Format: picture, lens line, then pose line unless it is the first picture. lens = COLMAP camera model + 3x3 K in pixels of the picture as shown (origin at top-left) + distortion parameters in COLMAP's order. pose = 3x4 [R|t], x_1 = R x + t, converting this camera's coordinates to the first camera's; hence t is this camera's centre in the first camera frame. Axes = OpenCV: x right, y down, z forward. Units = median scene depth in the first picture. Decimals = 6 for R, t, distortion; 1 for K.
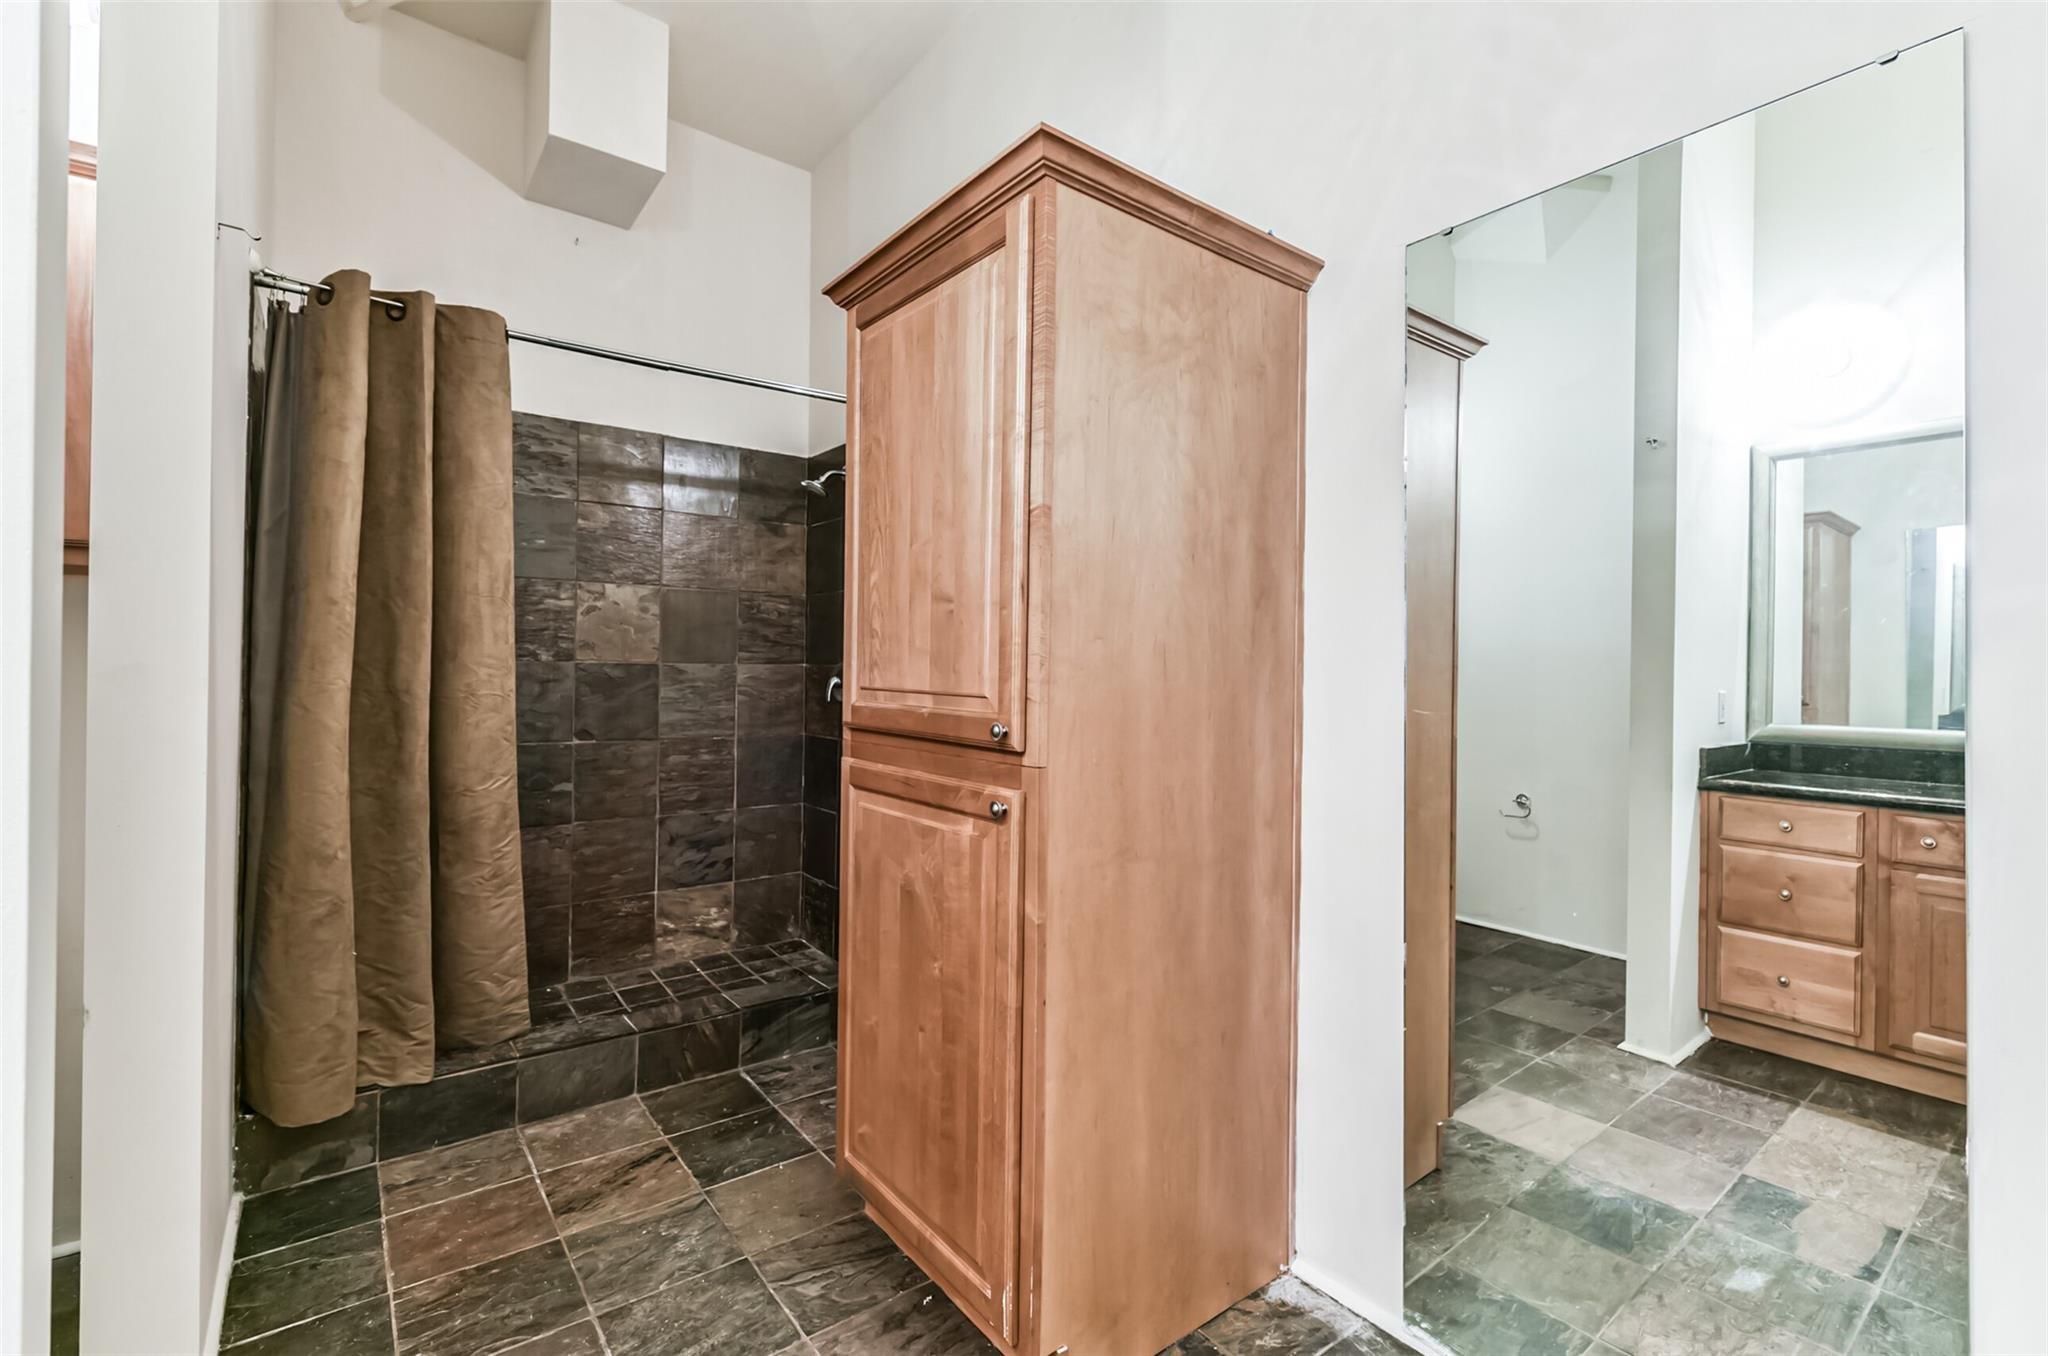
lens RADIAL K [[899.6, 0, 1023.7], [0, 899.6, 663.1], [0, 0, 1]] dist [0.002225, -0.000043]
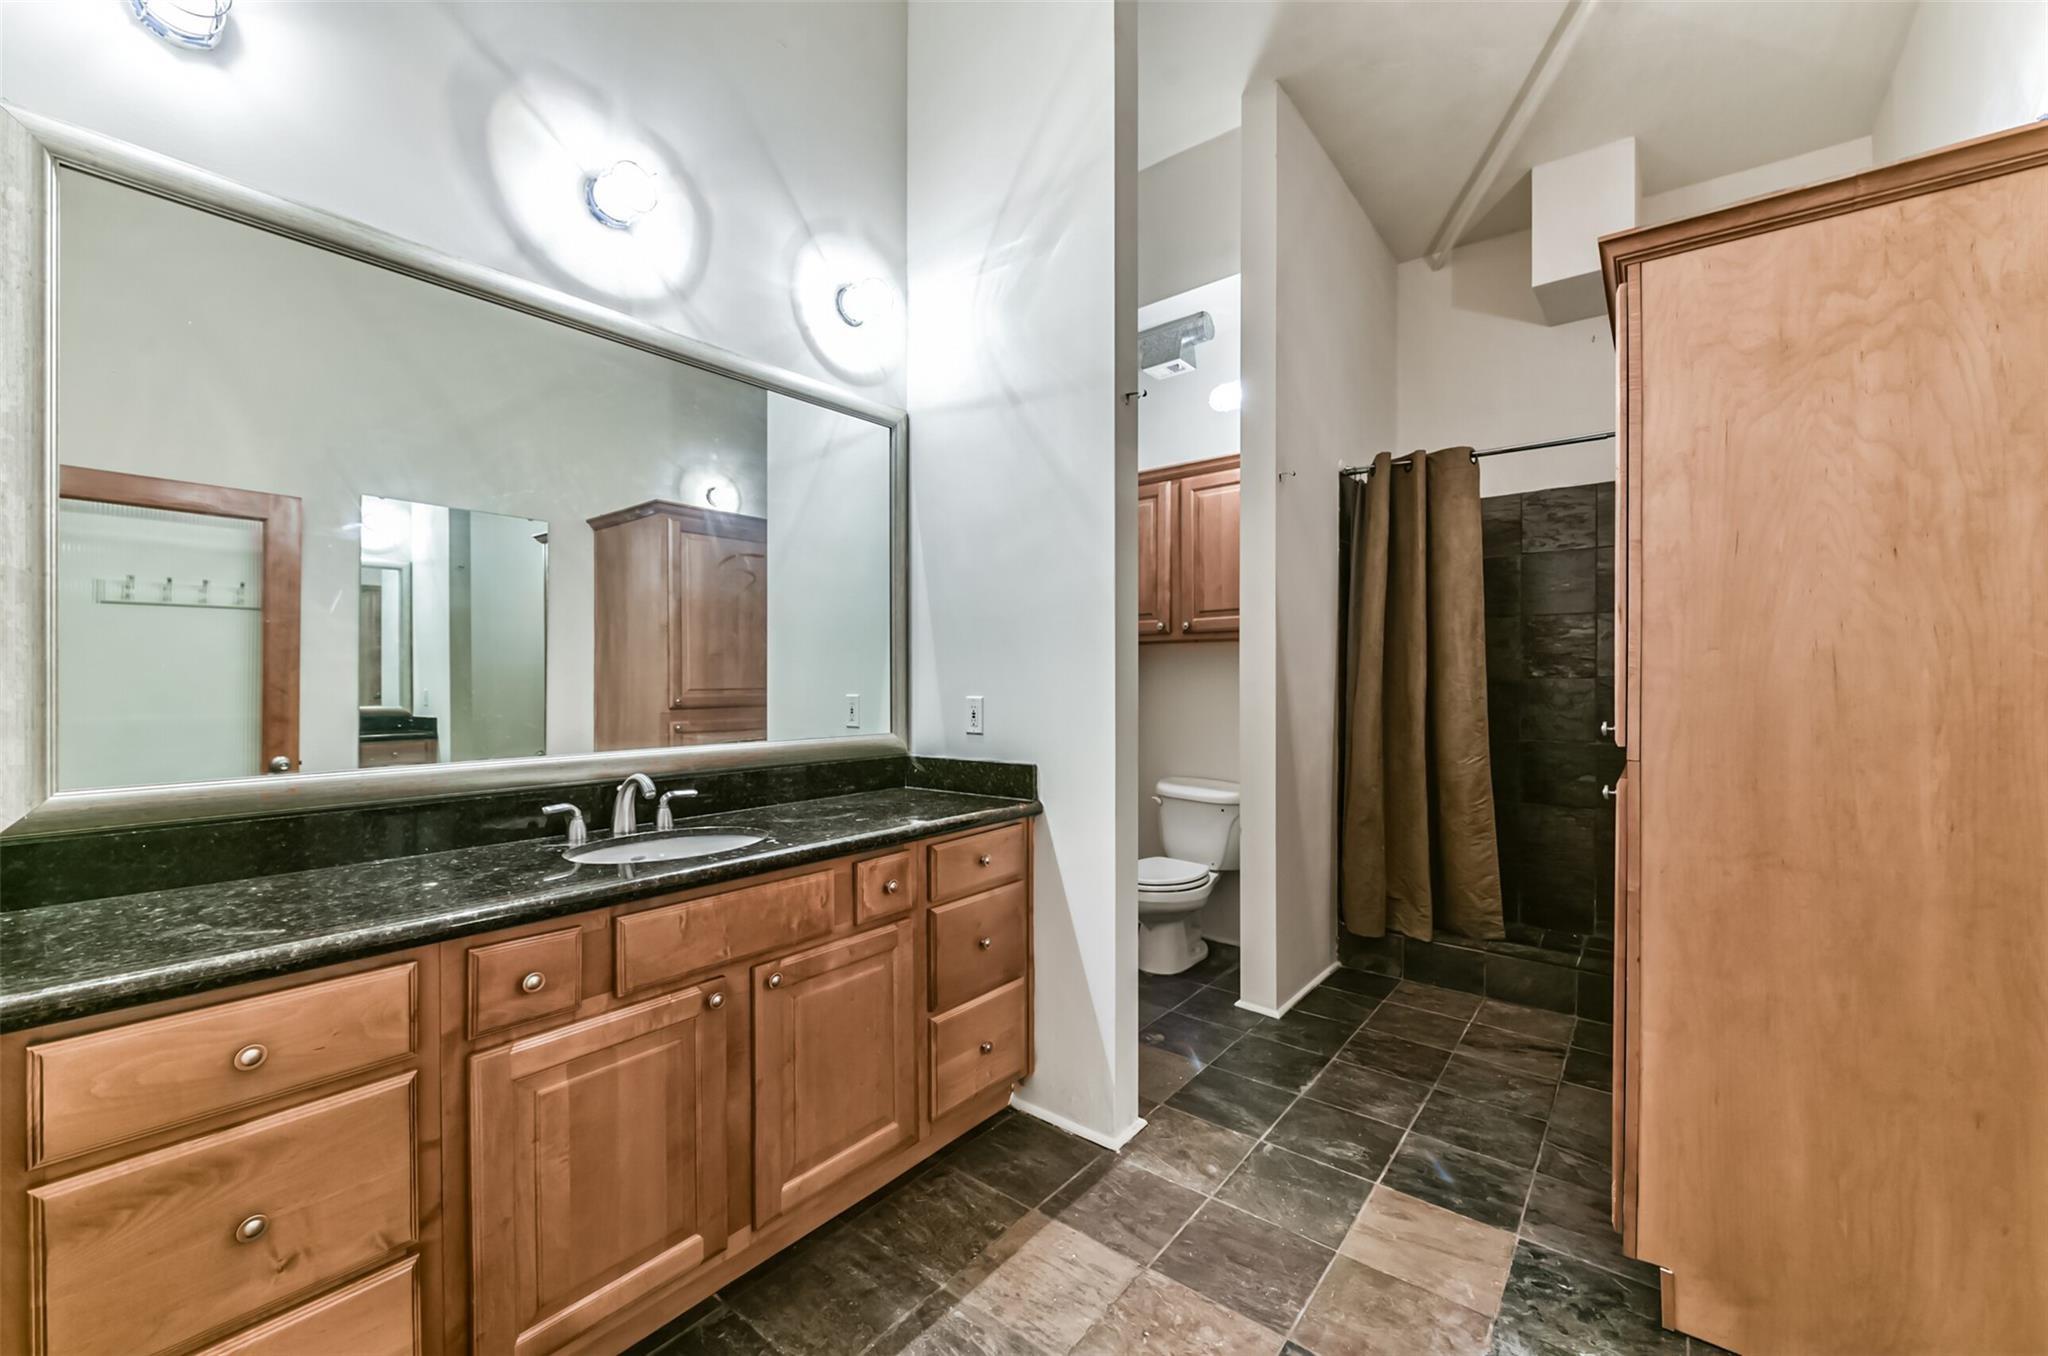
lens RADIAL K [[806.0, 0, 1043.3], [0, 806.0, 676.8], [0, 0, 1]] dist [-0.007787, -0.000576]
pose [[0.247661, -0.014733, -0.968735, 0.577932], [0.007296, 0.999884, -0.013342, 0.009013], [0.968819, -0.003764, 0.247740, -0.012934]]
